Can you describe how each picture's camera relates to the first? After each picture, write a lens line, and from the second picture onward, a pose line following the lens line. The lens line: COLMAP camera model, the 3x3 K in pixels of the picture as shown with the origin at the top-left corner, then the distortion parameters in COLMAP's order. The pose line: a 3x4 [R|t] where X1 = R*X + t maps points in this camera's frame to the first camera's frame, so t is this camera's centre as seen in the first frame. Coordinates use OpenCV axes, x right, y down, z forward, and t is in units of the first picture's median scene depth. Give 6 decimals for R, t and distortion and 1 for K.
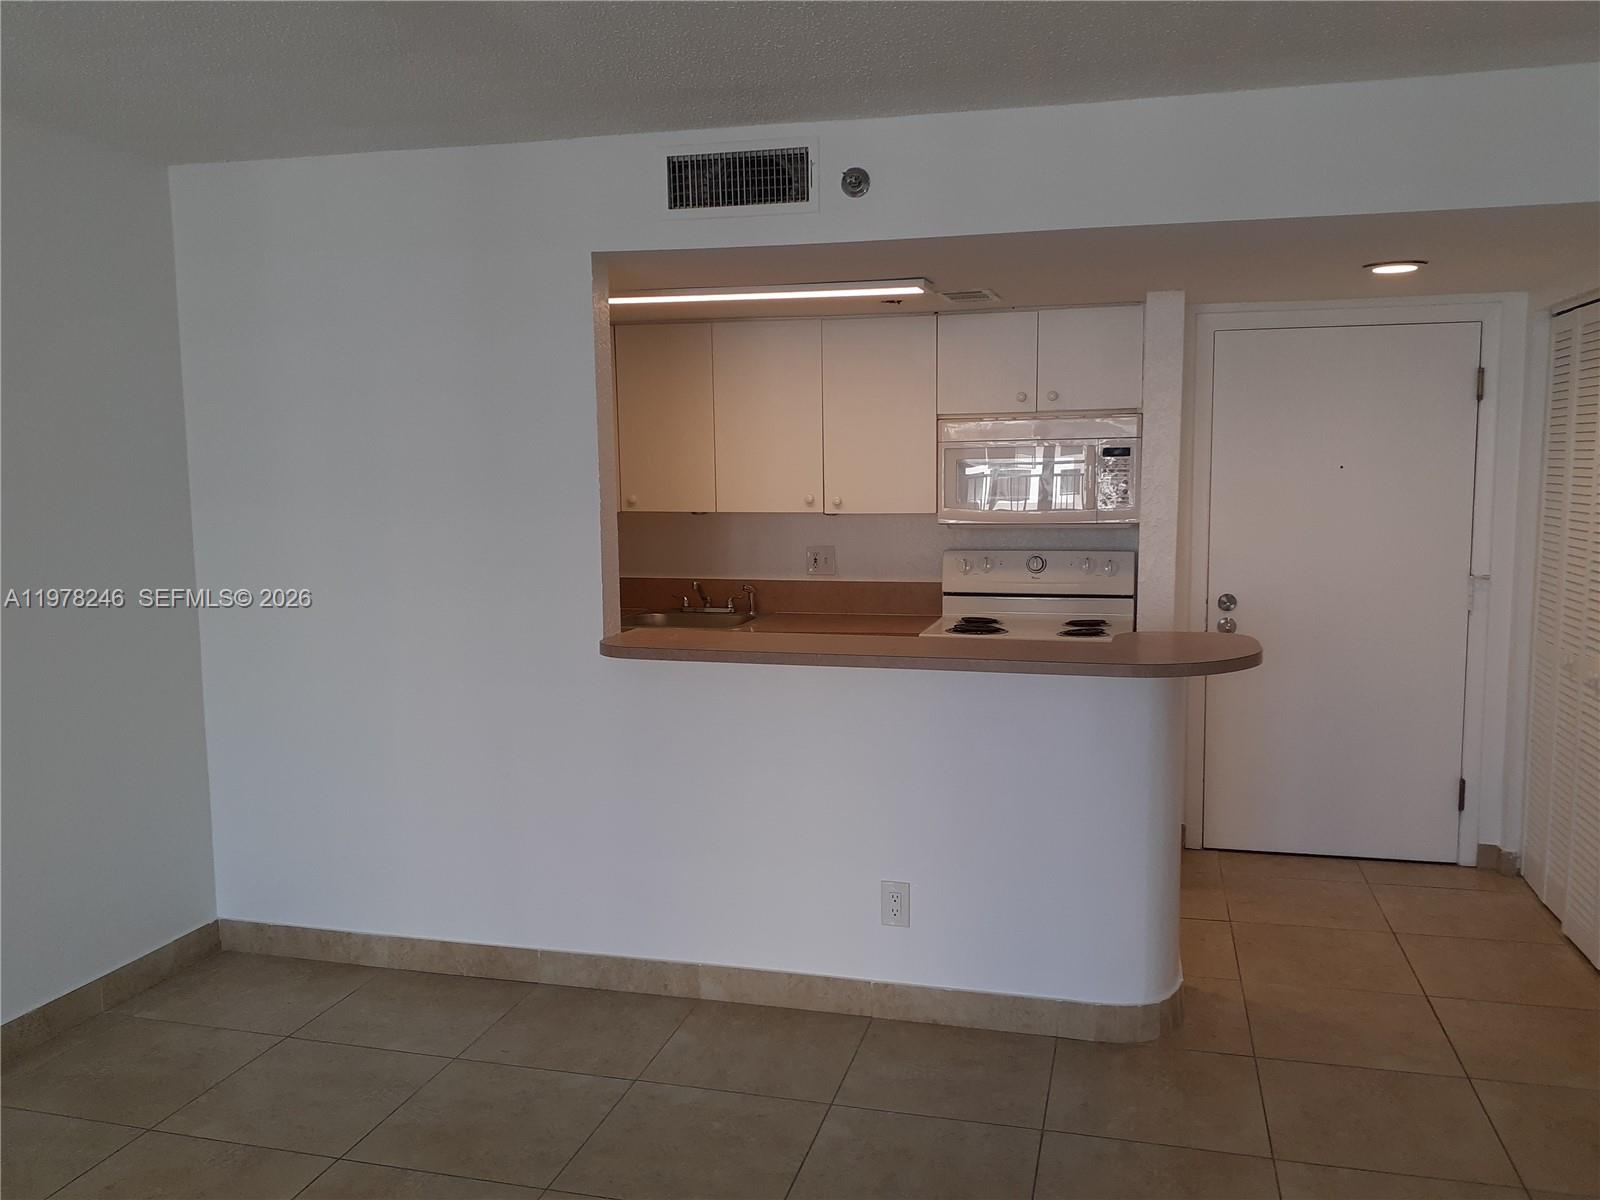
lens RADIAL K [[1271.5, 0, 826.5], [0, 1271.5, 599.7], [0, 0, 1]] dist [0.143691, 0.000345]
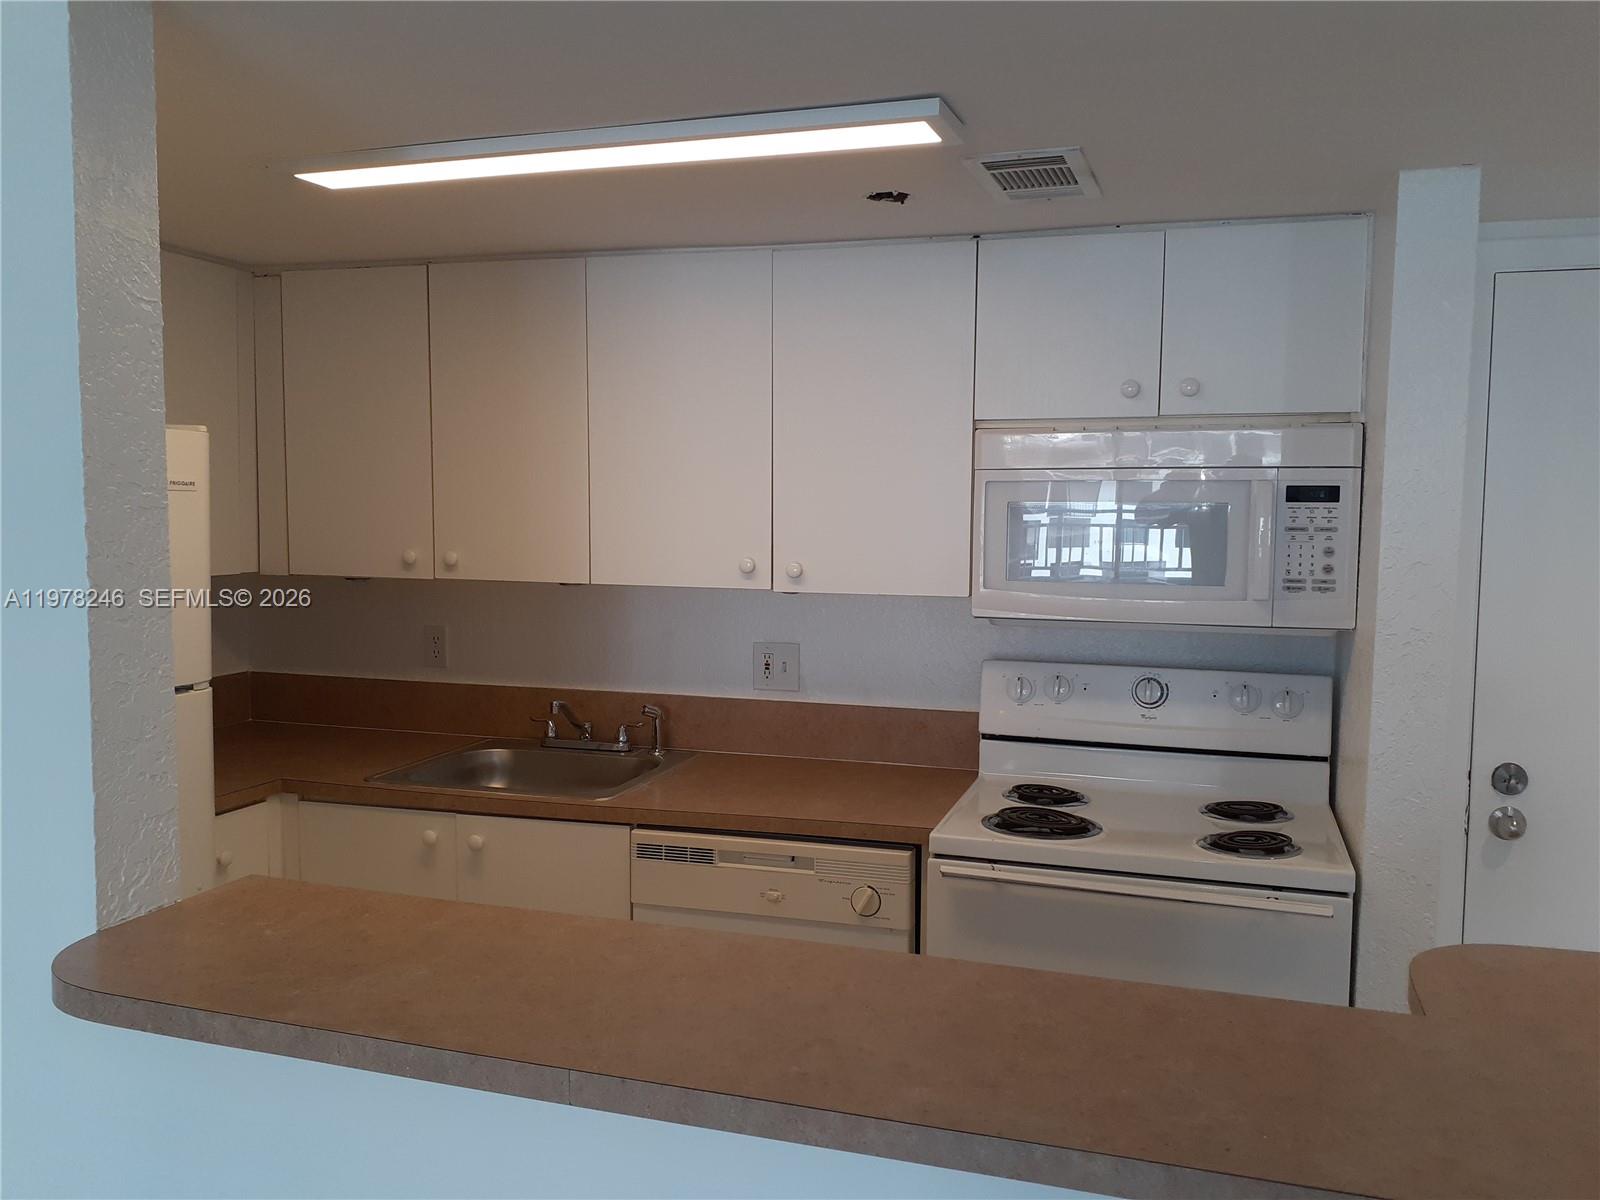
lens RADIAL K [[1286.2, 0, 800.0], [0, 1286.2, 600.0], [0, 0, 1]] dist [0.002262, -0.001548]
pose [[0.997982, 0.023426, -0.059021, 0.044614], [-0.025413, 0.999127, -0.033145, -0.045572], [0.058193, 0.034578, 0.997706, 0.431667]]
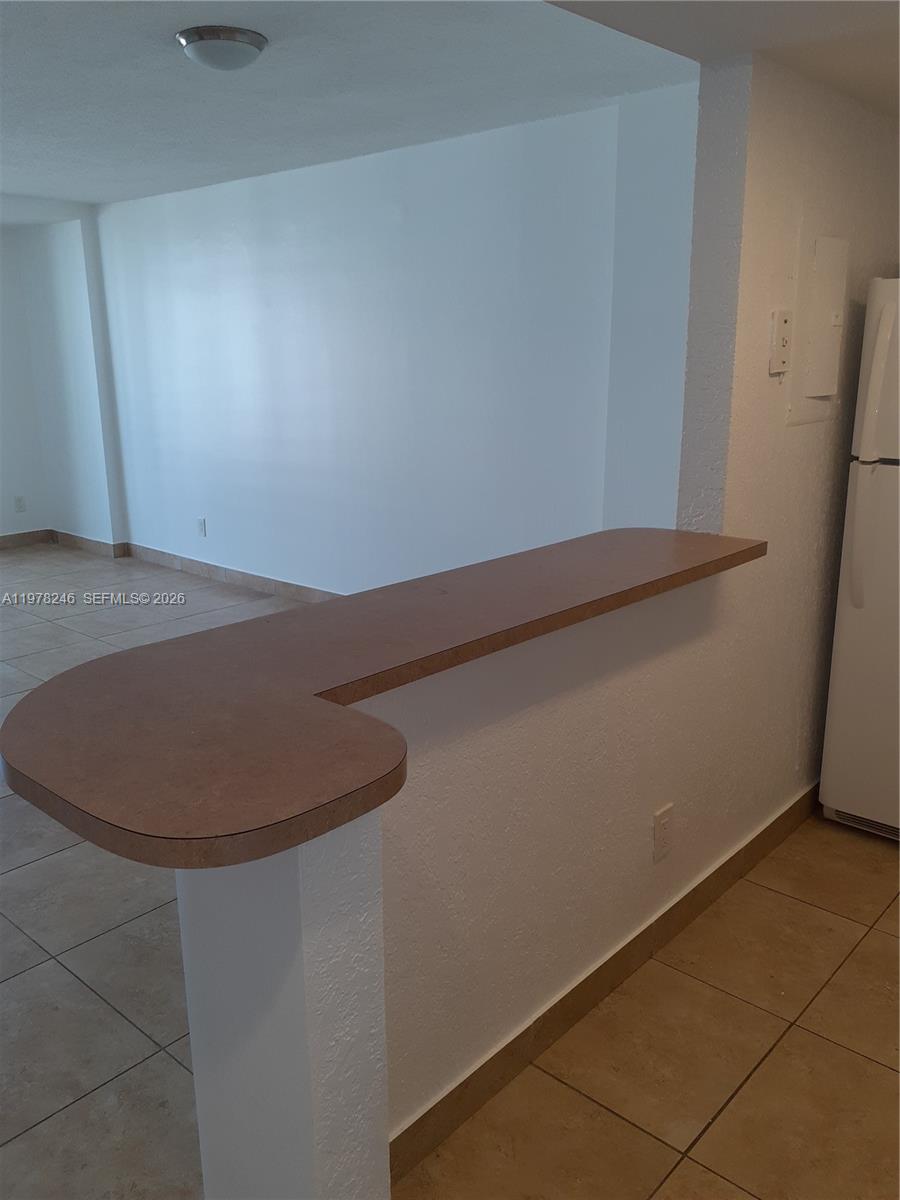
lens RADIAL K [[964.7, 0, 450.0], [0, 964.7, 600.0], [0, 0, 1]] dist [0.002262, -0.001548]
pose [[-0.461232, 0.237711, -0.854844, 0.351614], [-0.086415, 0.946829, 0.309915, -0.084219], [0.883062, 0.216814, -0.416166, 0.829790]]
